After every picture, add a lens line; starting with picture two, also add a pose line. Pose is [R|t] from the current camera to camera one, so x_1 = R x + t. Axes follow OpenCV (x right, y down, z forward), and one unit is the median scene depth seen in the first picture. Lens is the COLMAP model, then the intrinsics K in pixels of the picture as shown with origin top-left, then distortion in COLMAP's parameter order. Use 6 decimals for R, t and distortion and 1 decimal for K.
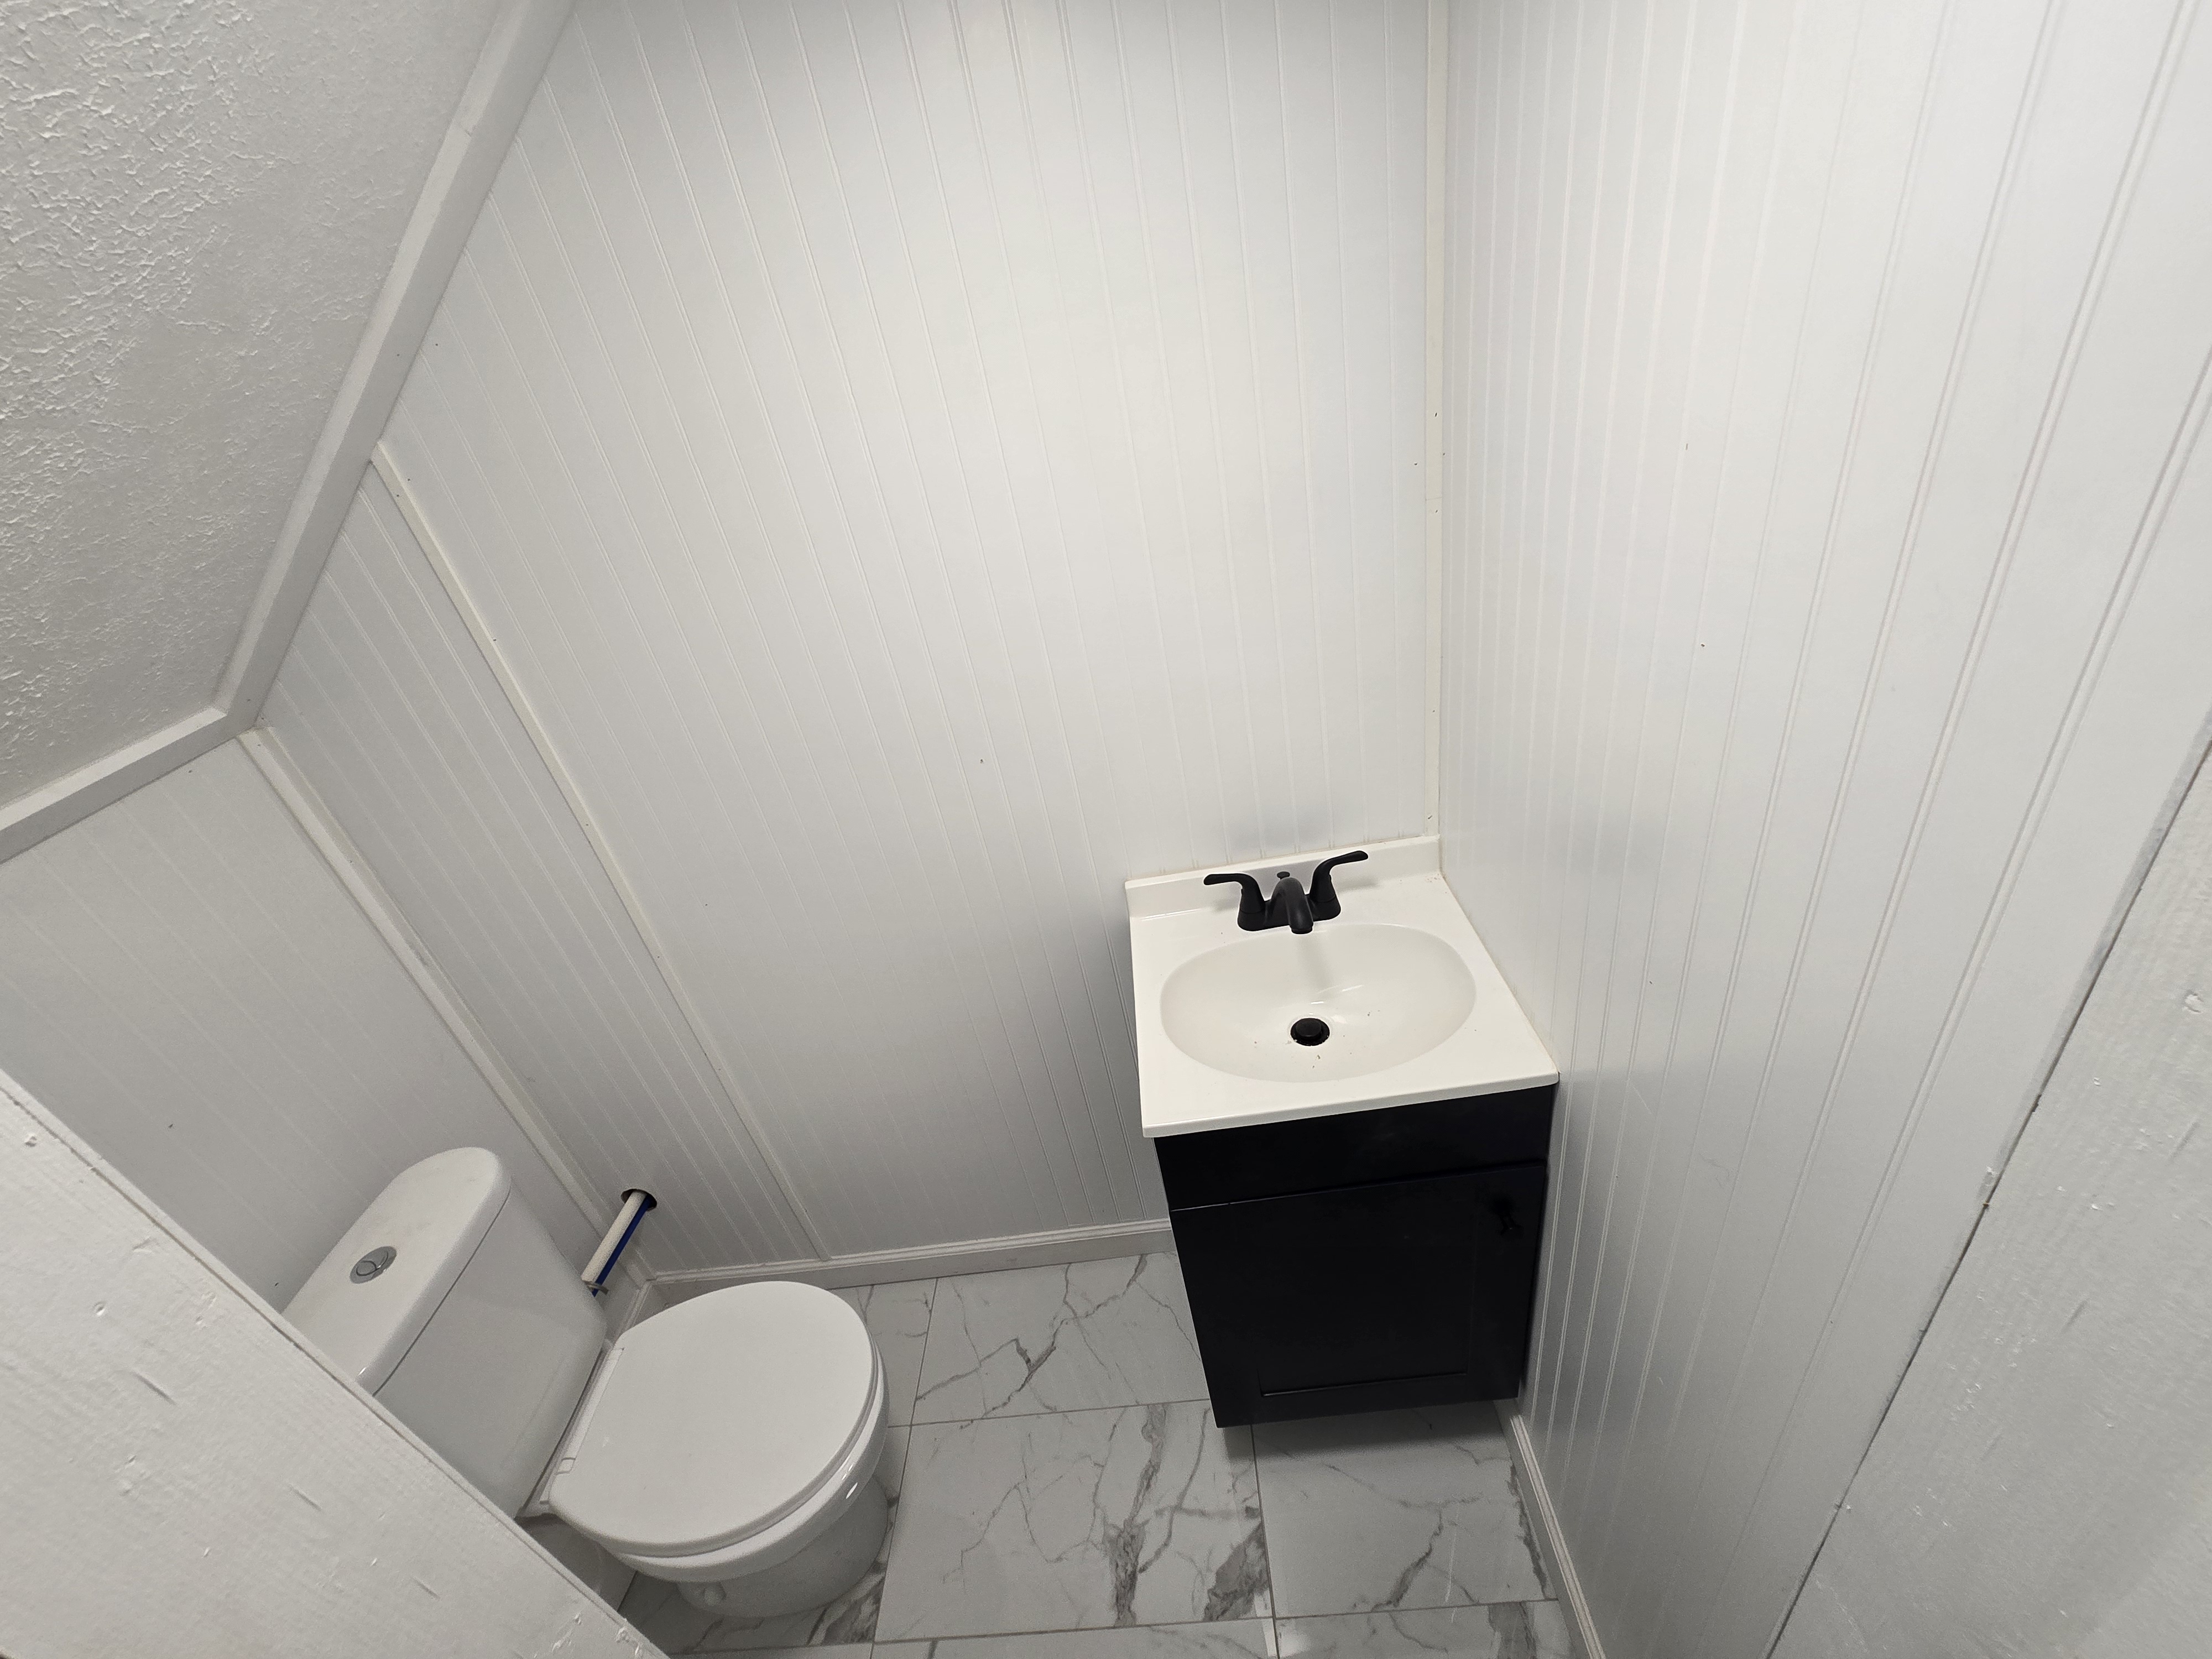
lens RADIAL K [[892.5, 0, 1113.6], [0, 892.5, 821.0], [0, 0, 1]] dist [-0.005531, 0.001491]
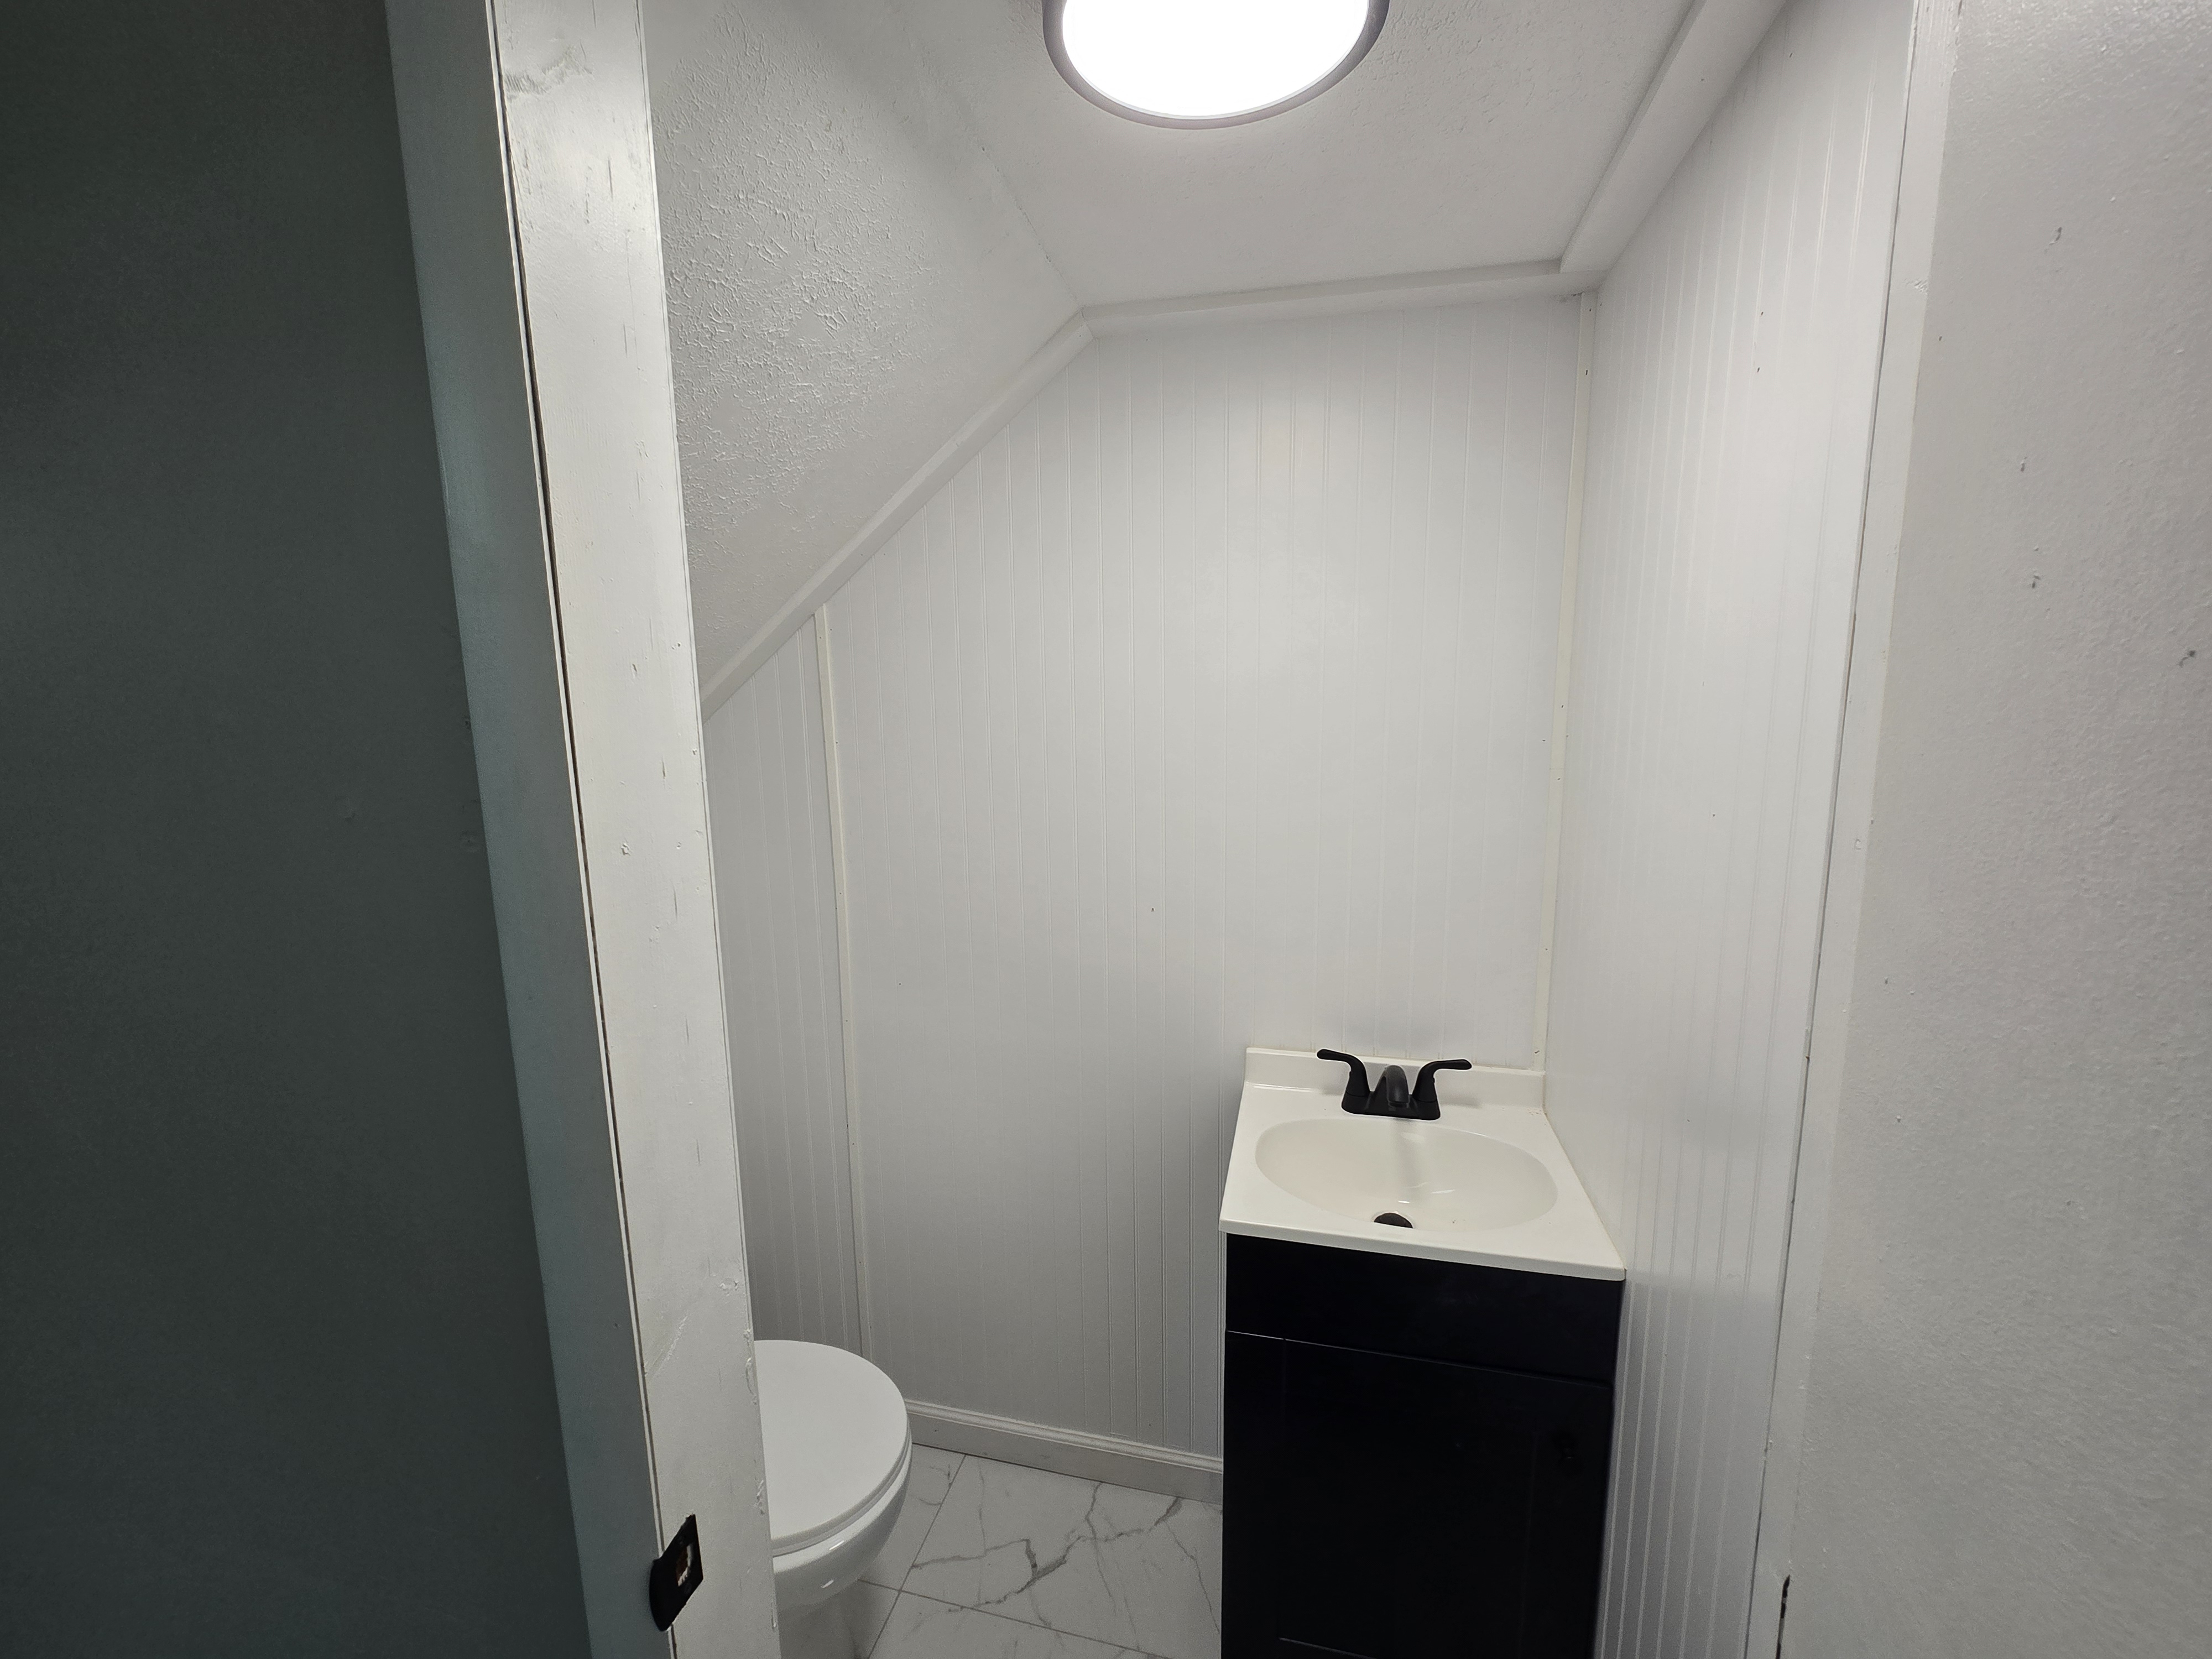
lens RADIAL K [[892.5, 0, 1119.8], [0, 892.5, 824.6], [0, 0, 1]] dist [-0.005531, 0.001491]
pose [[0.959279, 0.196562, -0.202847, 0.033210], [-0.255557, 0.909855, -0.326885, 0.230805], [0.120308, 0.365413, 0.923038, -0.167381]]
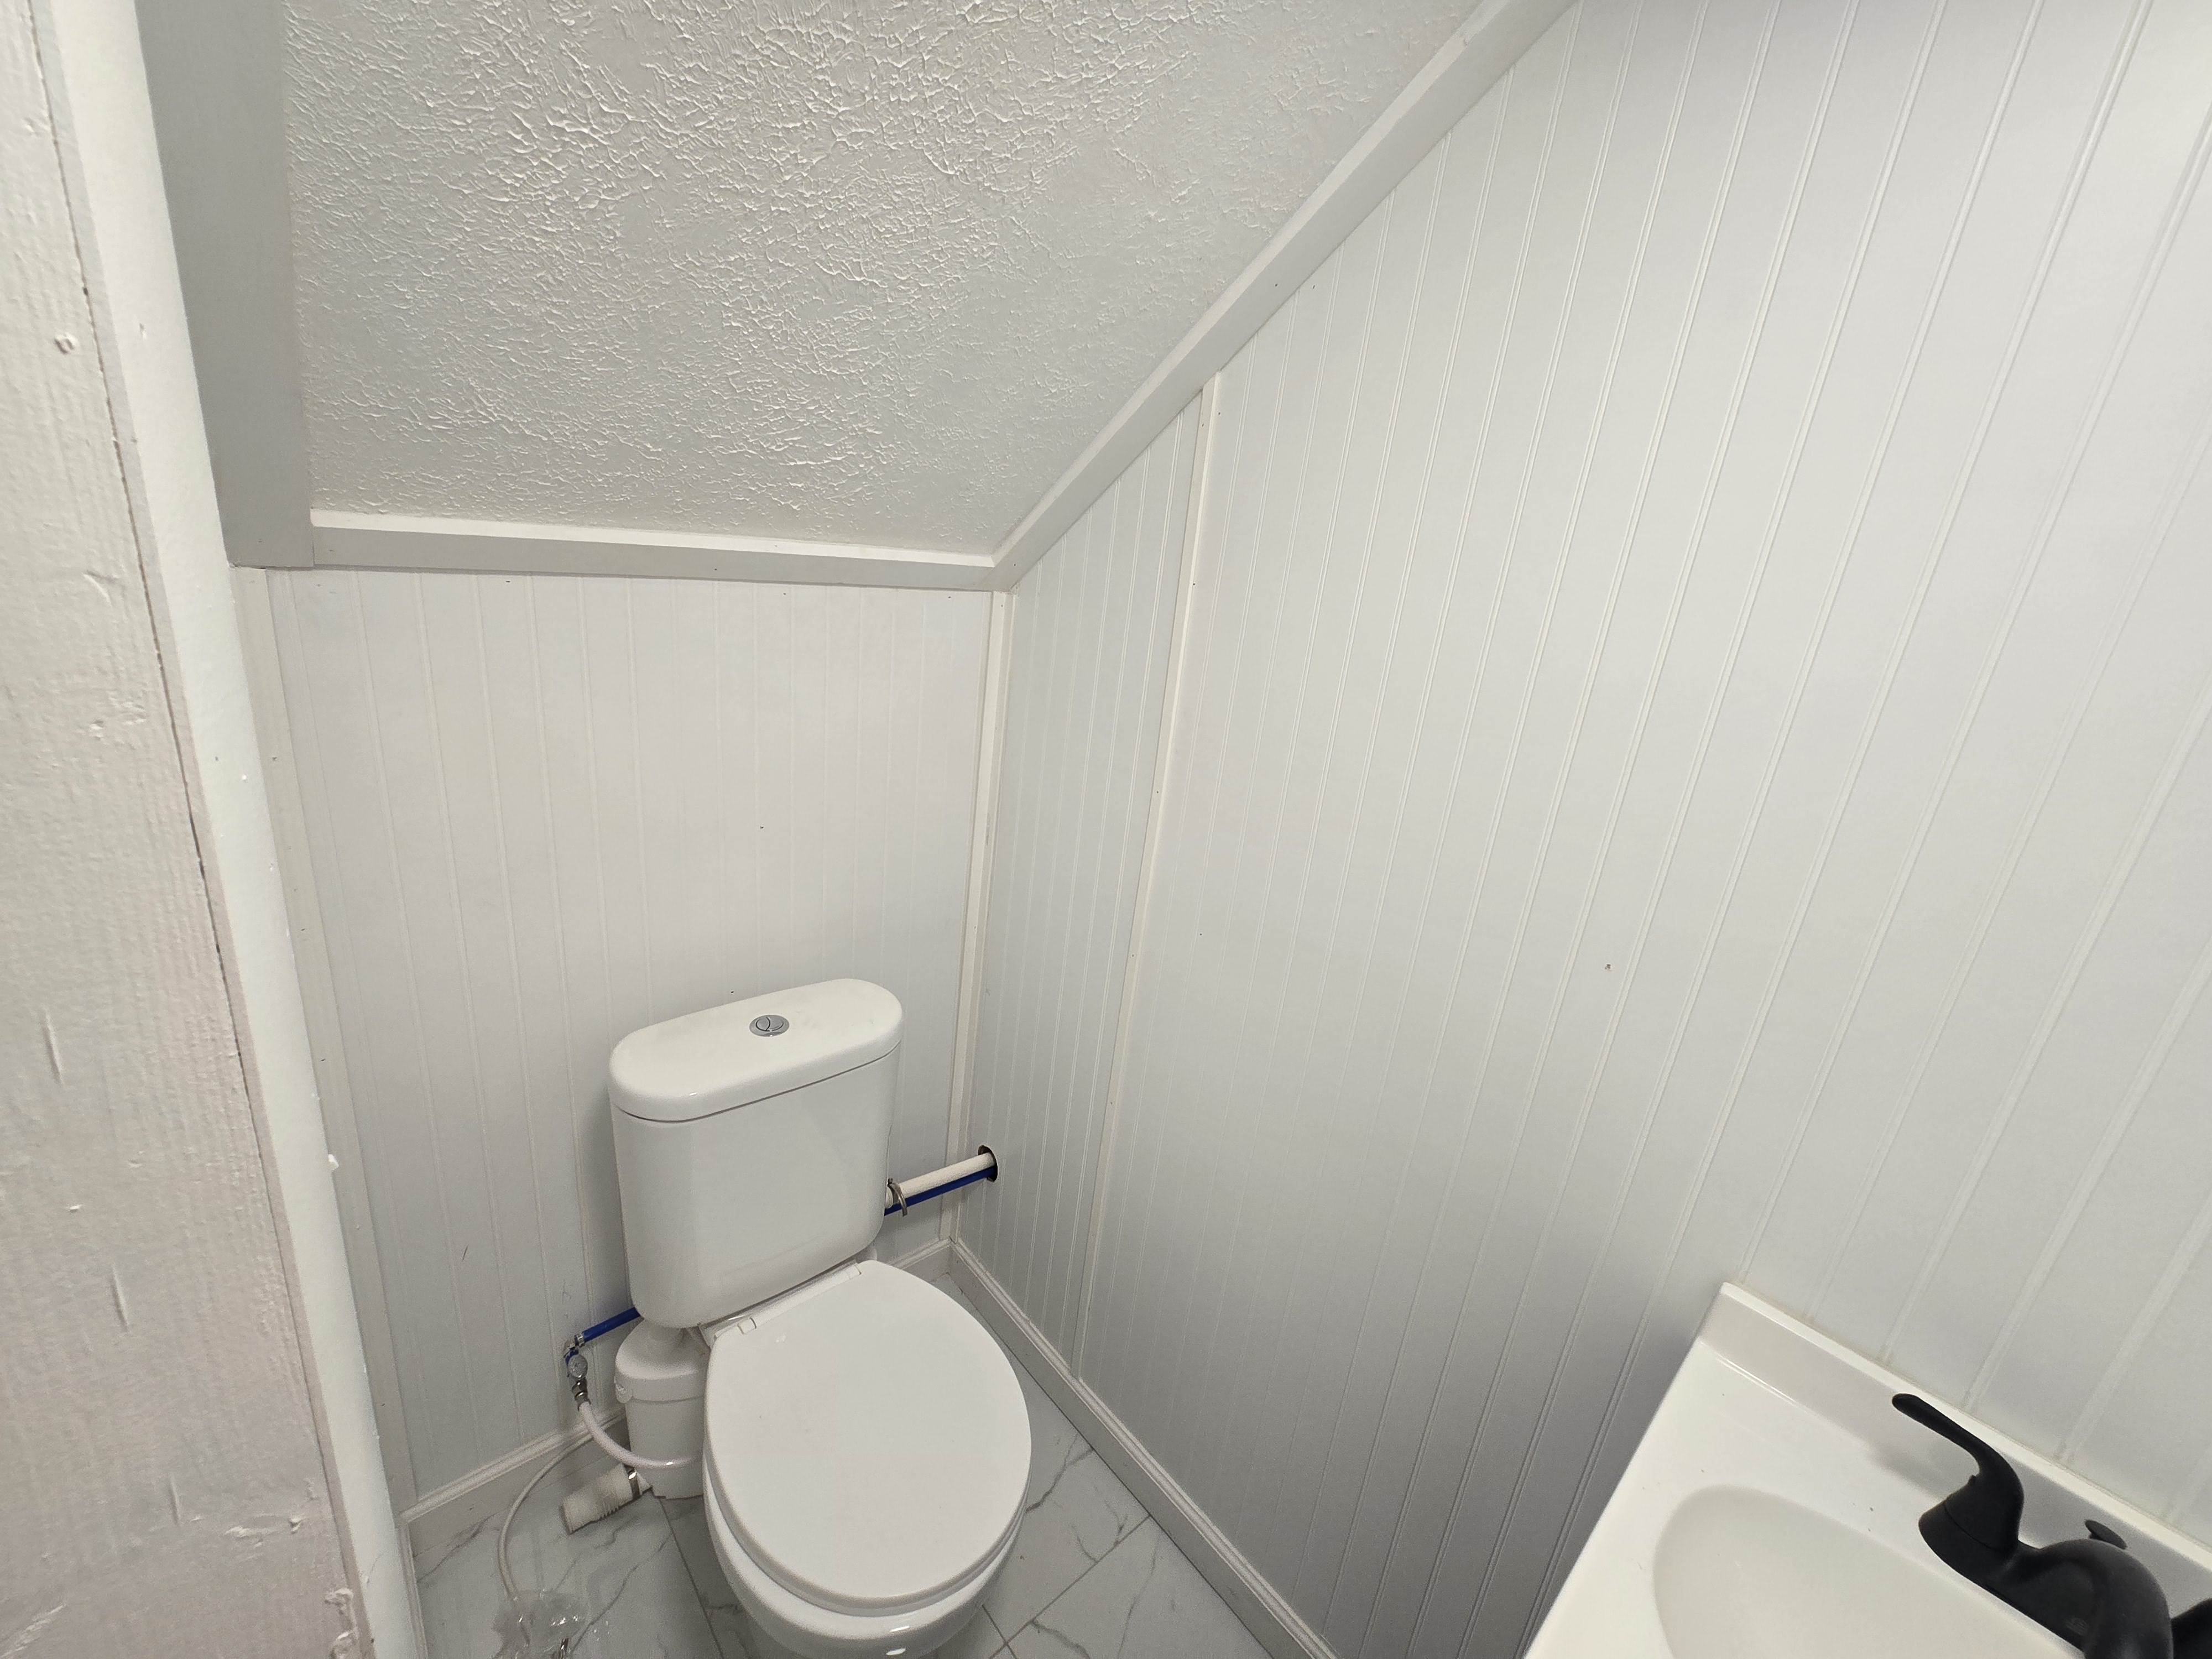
lens RADIAL K [[892.5, 0, 1115.9], [0, 892.5, 831.3], [0, 0, 1]] dist [-0.005531, 0.001491]
pose [[0.637881, 0.457899, -0.619222, -0.016630], [-0.571837, 0.820182, 0.017436, 0.046883], [0.515859, 0.342972, 0.785022, 0.253623]]
